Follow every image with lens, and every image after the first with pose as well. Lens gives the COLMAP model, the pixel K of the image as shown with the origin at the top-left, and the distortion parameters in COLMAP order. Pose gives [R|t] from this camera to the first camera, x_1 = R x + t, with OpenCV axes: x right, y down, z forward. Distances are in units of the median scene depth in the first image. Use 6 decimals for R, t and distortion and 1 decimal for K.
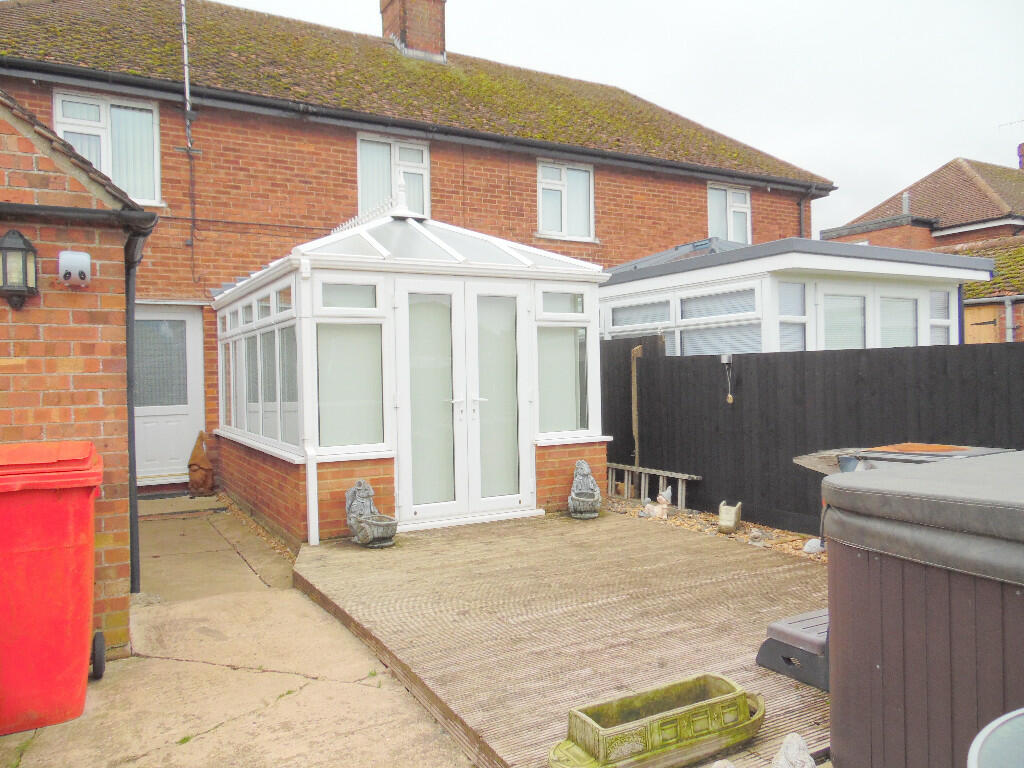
lens RADIAL K [[769.4, 0, 515.5], [0, 769.4, 379.0], [0, 0, 1]] dist [-0.029090, 0.062339]
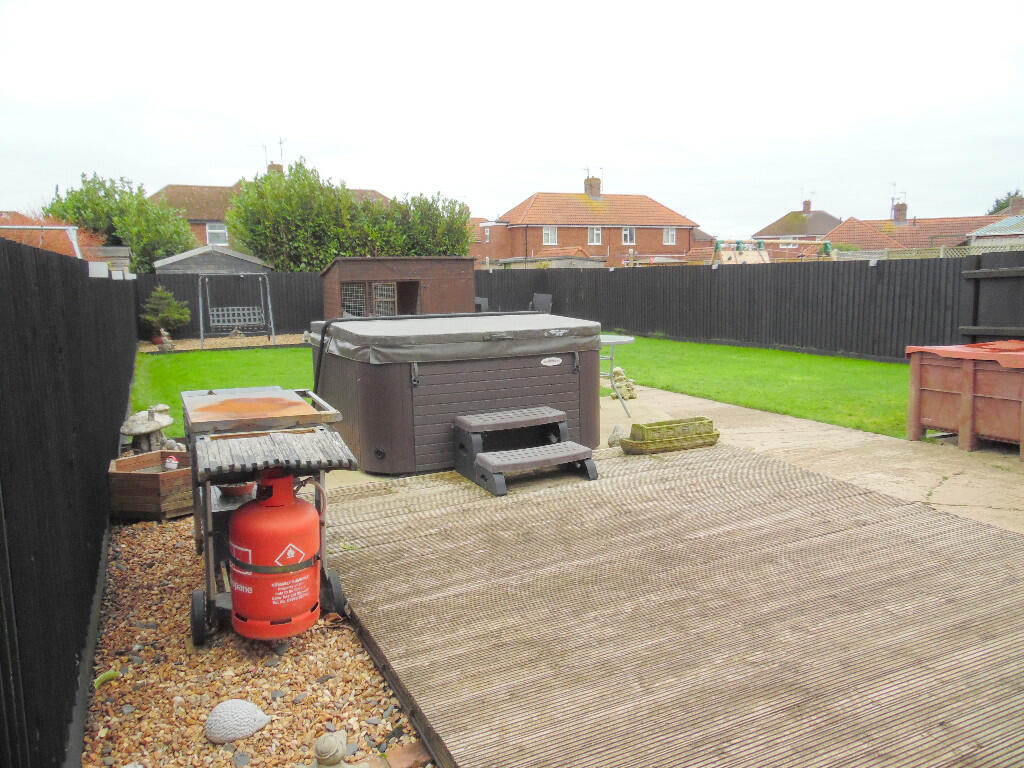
lens RADIAL K [[769.4, 0, 515.5], [0, 769.4, 379.0], [0, 0, 1]] dist [-0.029090, 0.062339]
pose [[-0.996807, 0.026396, 0.075358, 0.123143], [0.036959, 0.989116, 0.142421, -0.011232], [-0.070778, 0.144752, -0.986933, 0.845867]]
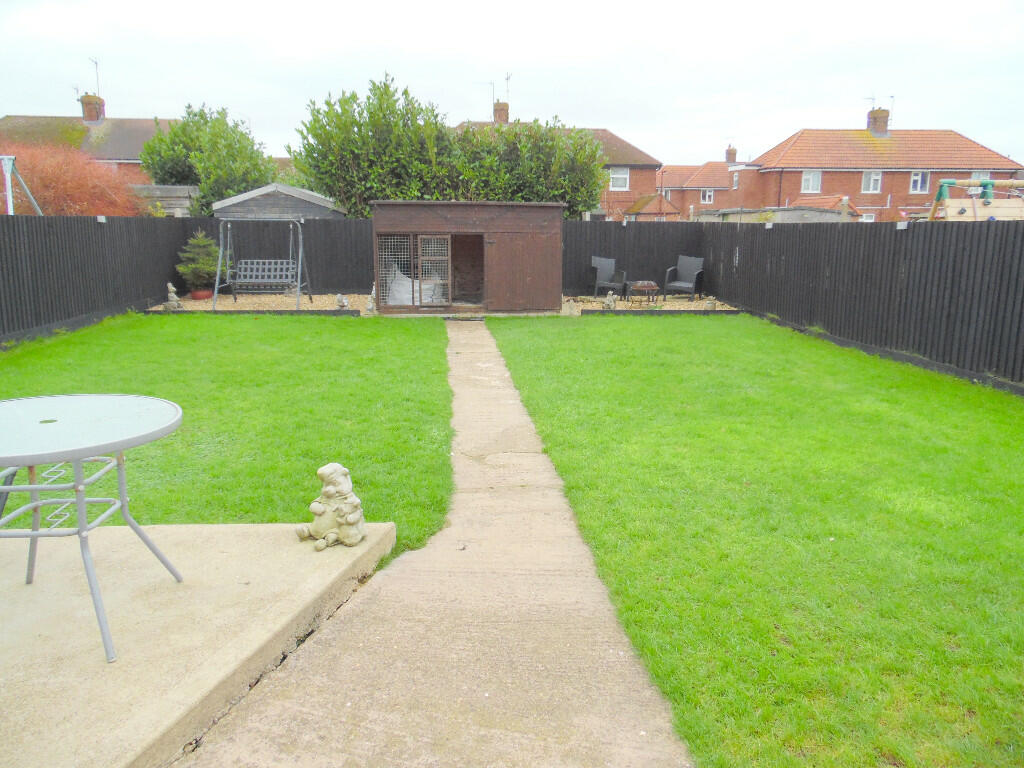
lens RADIAL K [[769.4, 0, 515.5], [0, 769.4, 379.0], [0, 0, 1]] dist [-0.029090, 0.062339]
pose [[-0.903723, -0.072493, 0.421934, -0.154925], [0.013649, 0.980180, 0.197640, -0.007263], [-0.427899, 0.184371, -0.884822, 0.265718]]
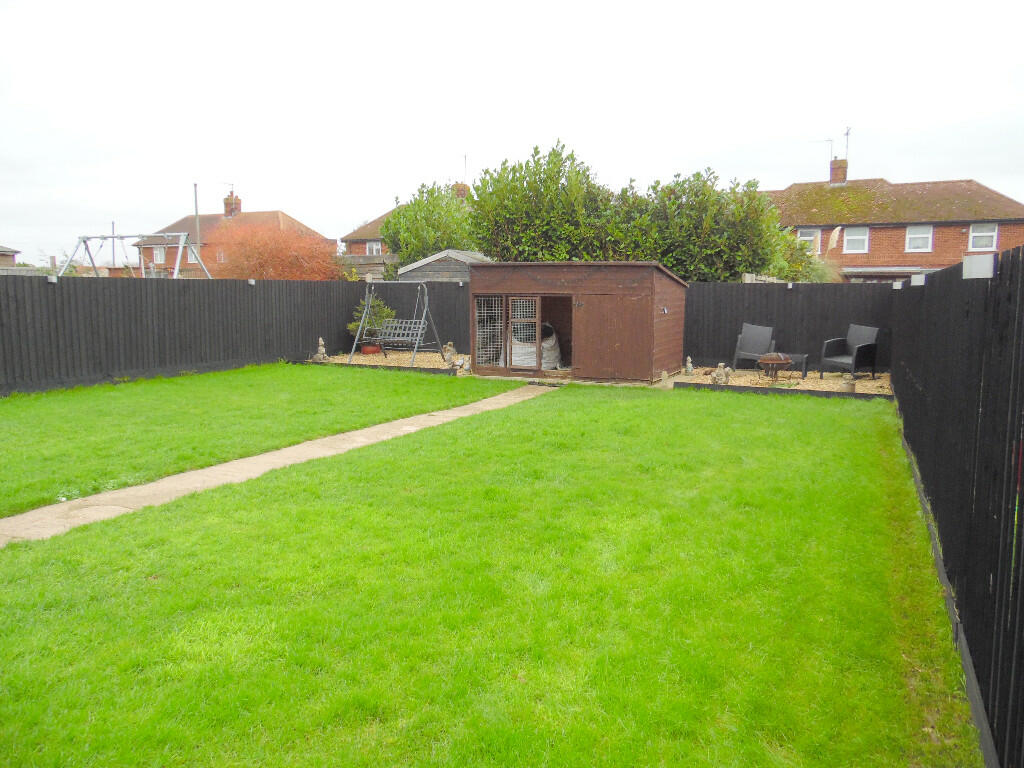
lens RADIAL K [[769.4, 0, 515.5], [0, 769.4, 379.0], [0, 0, 1]] dist [-0.029090, 0.062339]
pose [[-0.579898, -0.078645, 0.810884, -0.495468], [0.010733, 0.994506, 0.104130, 0.012182], [-0.814619, 0.069087, -0.575868, -0.128532]]
